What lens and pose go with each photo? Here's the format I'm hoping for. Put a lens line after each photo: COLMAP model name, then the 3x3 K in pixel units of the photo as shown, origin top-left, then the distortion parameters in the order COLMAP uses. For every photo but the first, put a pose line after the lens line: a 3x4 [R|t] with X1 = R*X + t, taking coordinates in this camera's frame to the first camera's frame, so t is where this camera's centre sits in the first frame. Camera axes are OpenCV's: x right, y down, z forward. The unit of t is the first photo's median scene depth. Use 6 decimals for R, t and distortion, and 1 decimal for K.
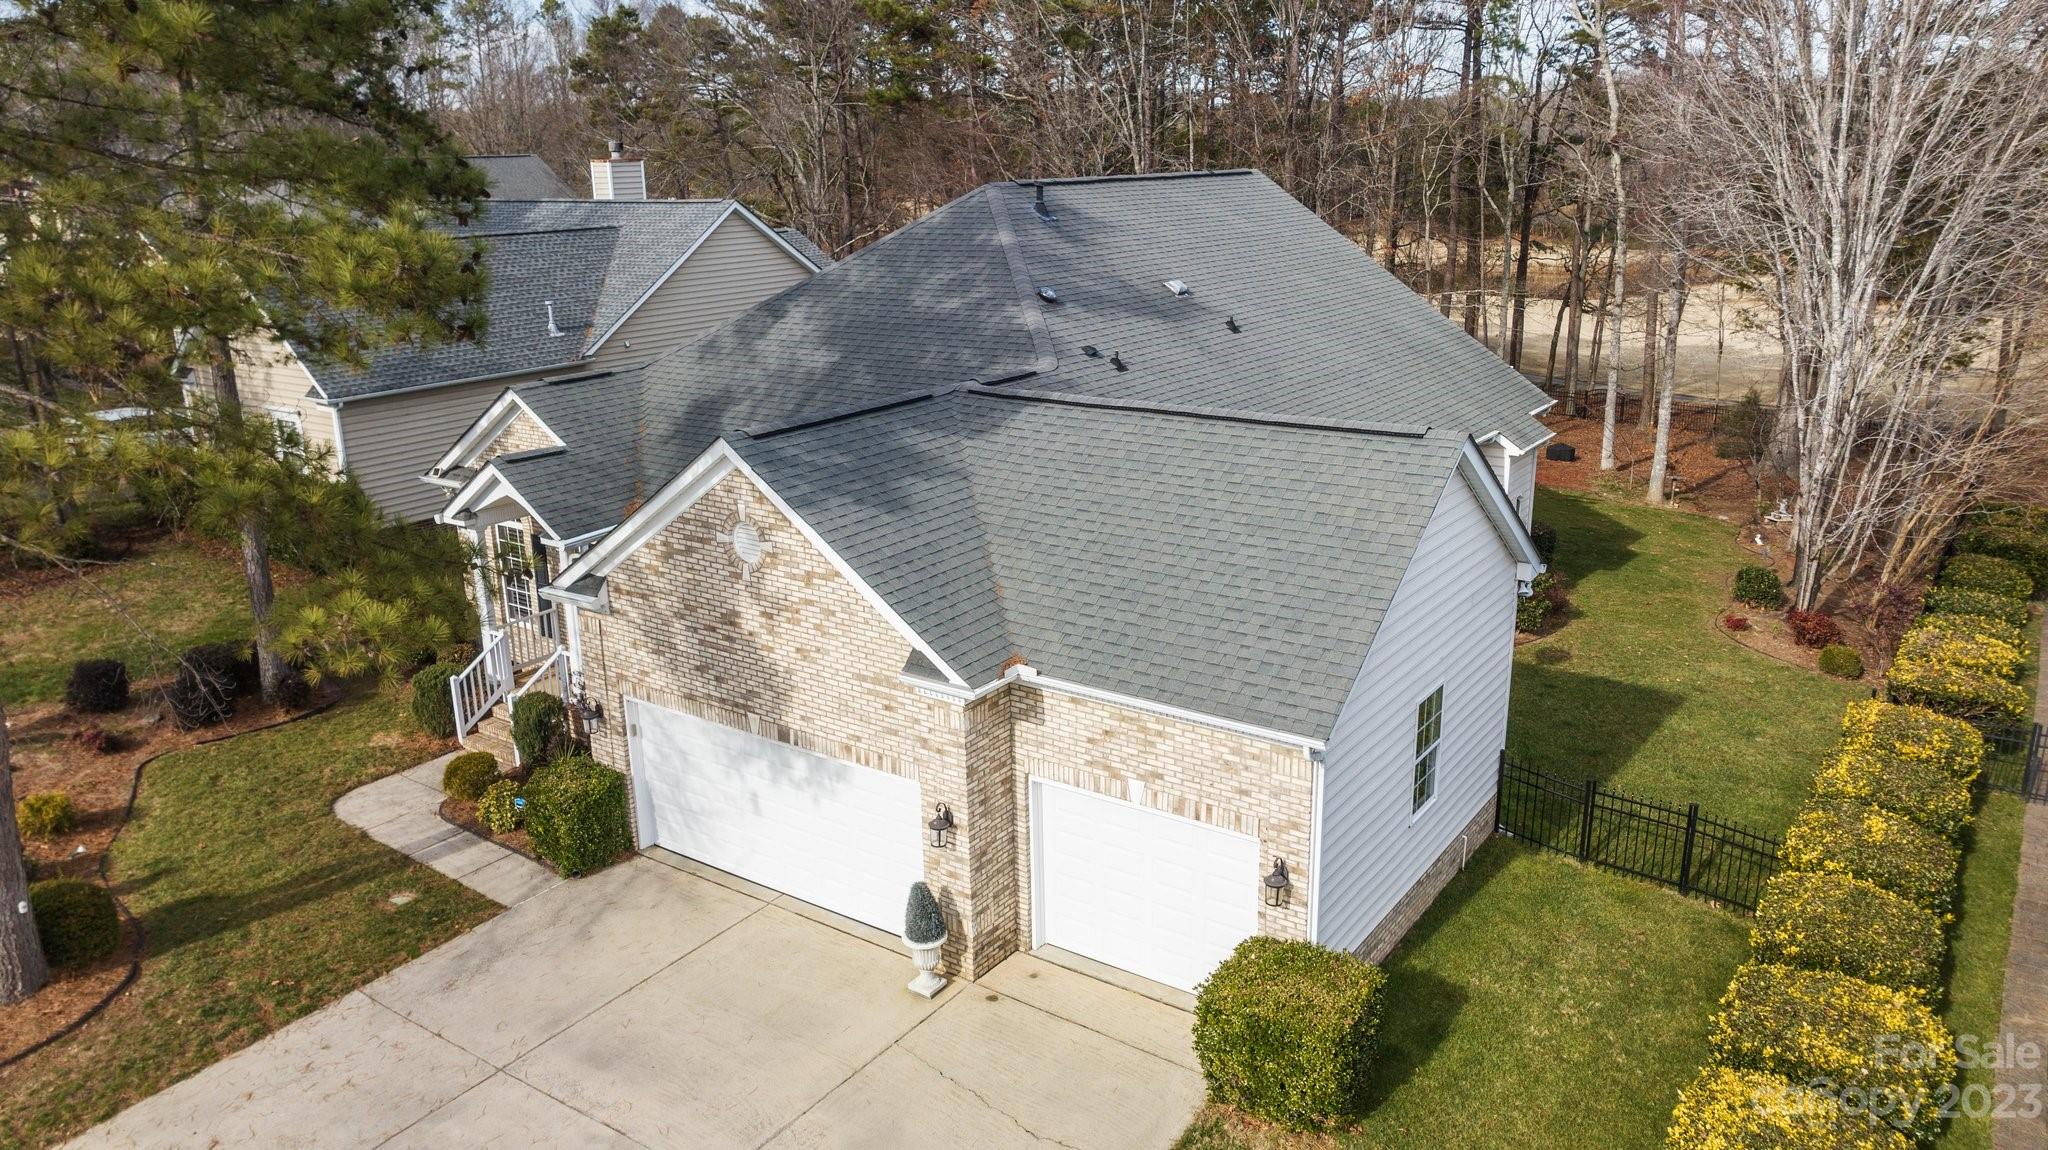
lens RADIAL K [[1464.8, 0, 1055.6], [0, 1464.8, 524.9], [0, 0, 1]] dist [-0.000050, -0.005379]
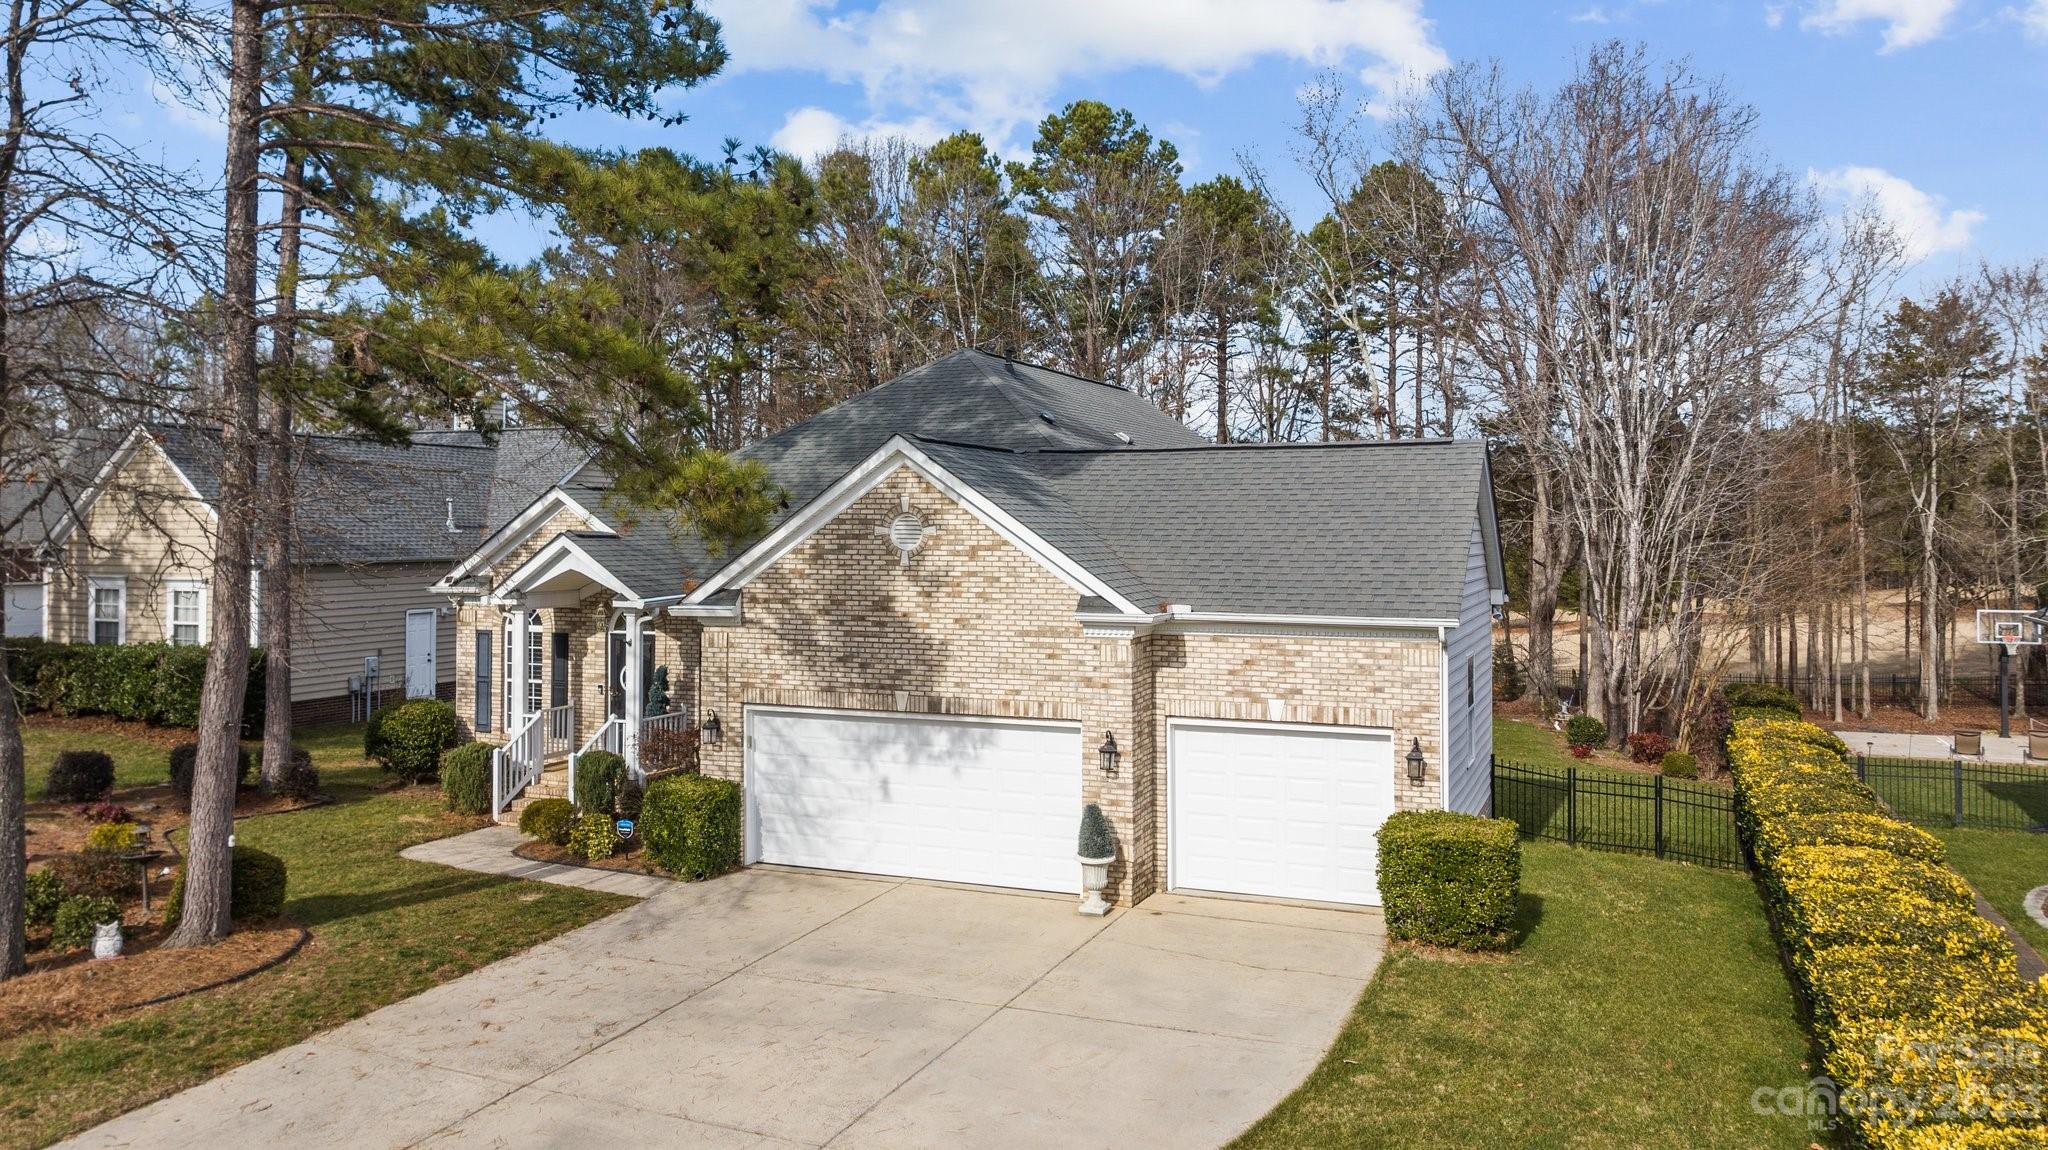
lens RADIAL K [[1464.8, 0, 1059.1], [0, 1464.8, 446.1], [0, 0, 1]] dist [-0.000050, -0.005379]
pose [[0.974547, 0.027965, 0.222433, -0.351084], [0.041162, 0.953001, -0.300157, 0.297588], [-0.220372, 0.301673, 0.927593, -0.114001]]
